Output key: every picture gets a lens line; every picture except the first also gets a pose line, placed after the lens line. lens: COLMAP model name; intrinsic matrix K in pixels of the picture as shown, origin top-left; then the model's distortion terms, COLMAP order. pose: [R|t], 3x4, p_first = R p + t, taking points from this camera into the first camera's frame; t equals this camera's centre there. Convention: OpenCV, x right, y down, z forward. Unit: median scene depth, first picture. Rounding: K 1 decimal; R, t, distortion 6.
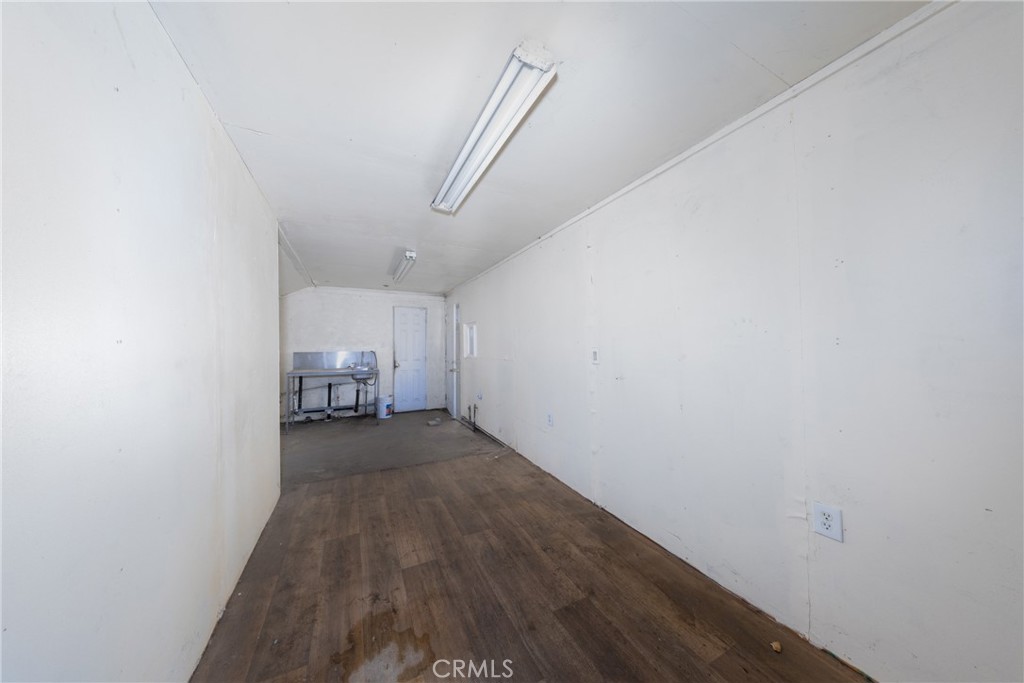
lens RADIAL K [[300.5, 0, 512.0], [0, 300.5, 341.5], [0, 0, 1]] dist [-0.000494, 0.000003]
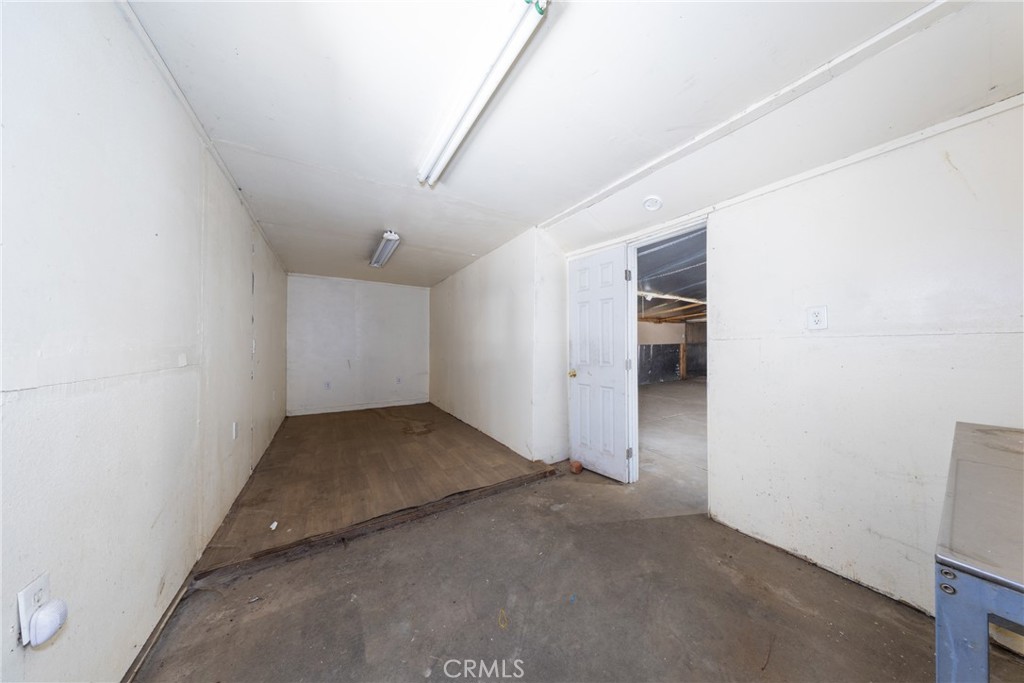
lens RADIAL K [[300.5, 0, 512.0], [0, 300.5, 341.5], [0, 0, 1]] dist [-0.000494, 0.000003]
pose [[-0.998741, 0.011794, -0.048757, -0.617127], [0.012781, 0.999719, -0.019975, 0.073192], [0.048508, -0.020573, -0.998611, 2.069572]]
